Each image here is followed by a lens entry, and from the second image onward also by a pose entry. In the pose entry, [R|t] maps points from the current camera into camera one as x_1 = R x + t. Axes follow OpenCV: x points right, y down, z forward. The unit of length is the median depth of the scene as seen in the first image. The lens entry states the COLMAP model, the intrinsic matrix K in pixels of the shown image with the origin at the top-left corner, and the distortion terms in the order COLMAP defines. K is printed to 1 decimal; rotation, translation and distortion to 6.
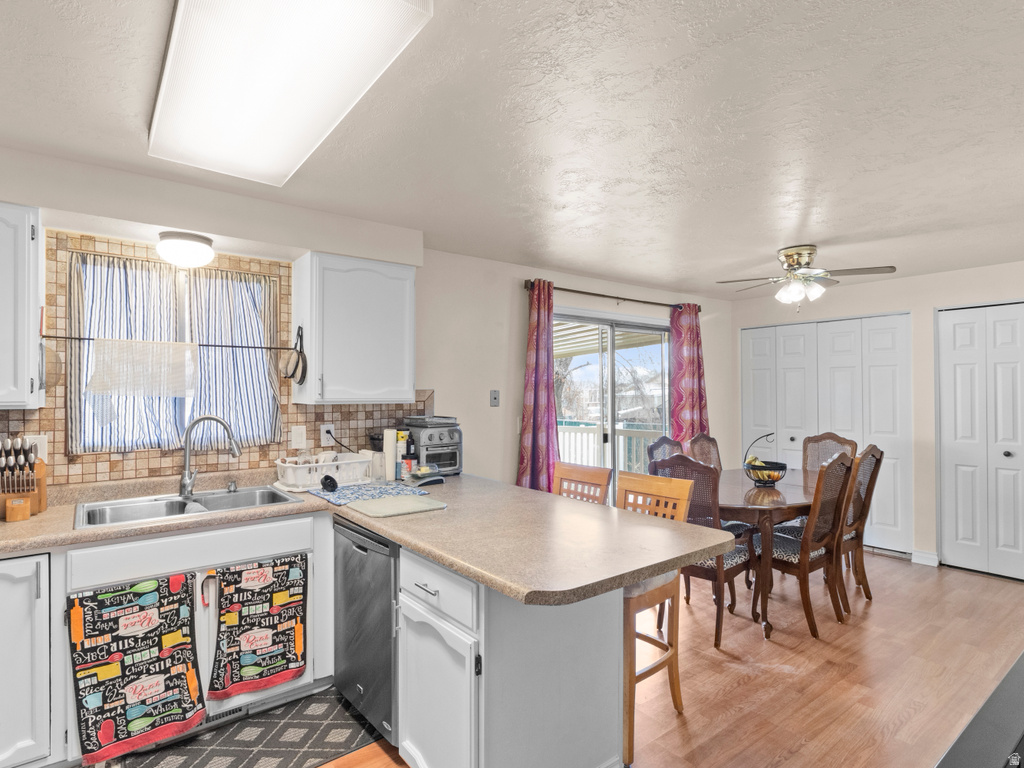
lens RADIAL K [[544.3, 0, 514.0], [0, 544.3, 377.0], [0, 0, 1]] dist [0.000789, 0.000515]
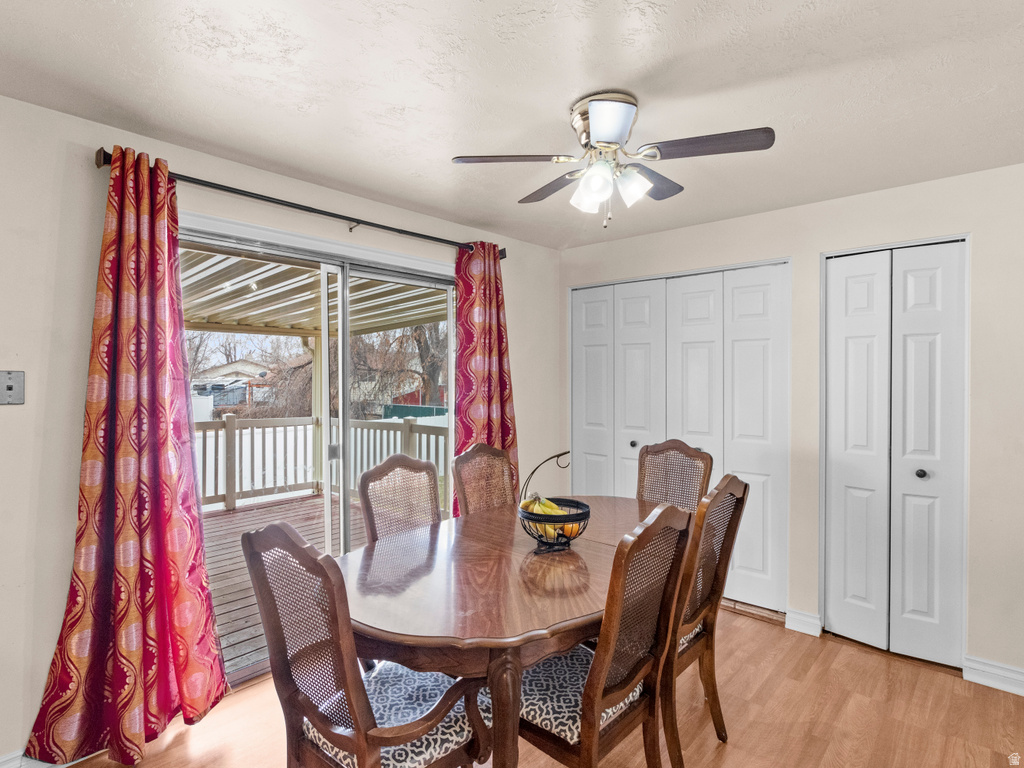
lens RADIAL K [[538.8, 0, 509.0], [0, 538.8, 366.5], [0, 0, 1]] dist [0.002058, 0.000115]
pose [[0.985506, 0.007623, 0.169468, 0.274850], [-0.009012, 0.999932, 0.007426, 0.011027], [-0.169400, -0.008845, 0.985508, 0.399910]]
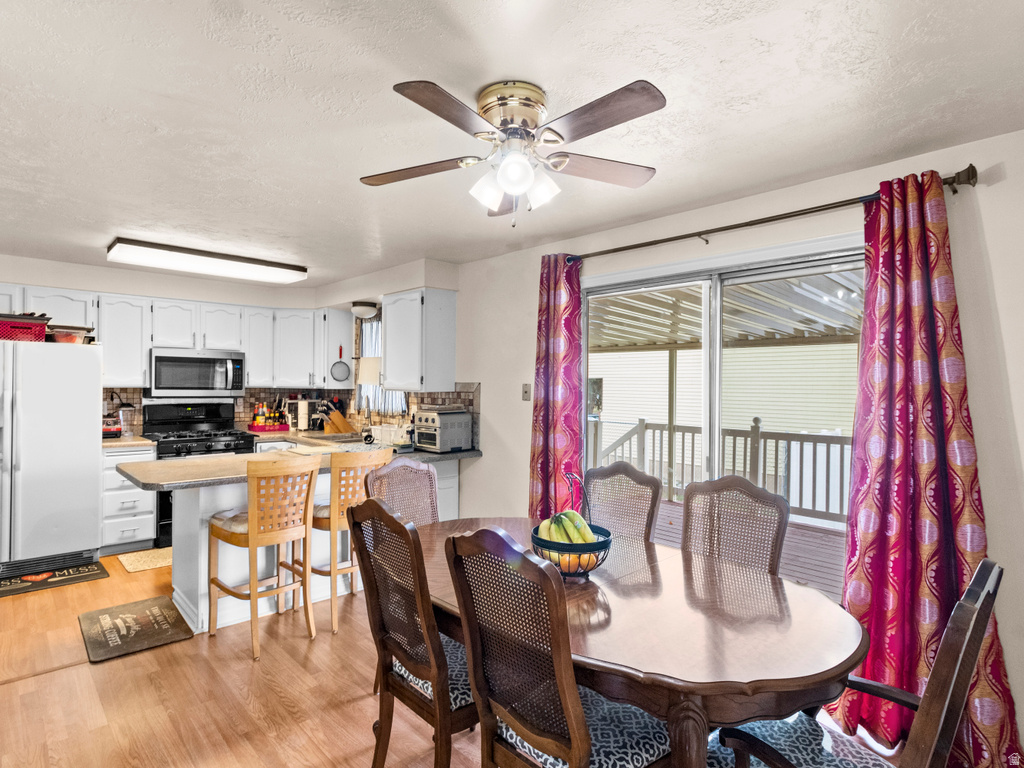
lens RADIAL K [[544.3, 0, 514.0], [0, 544.3, 377.0], [0, 0, 1]] dist [0.000789, 0.000515]
pose [[0.114184, -0.022220, -0.993211, 0.799349], [0.001354, 0.999752, -0.022211, 0.029482], [0.993459, 0.001191, 0.114186, 0.752046]]
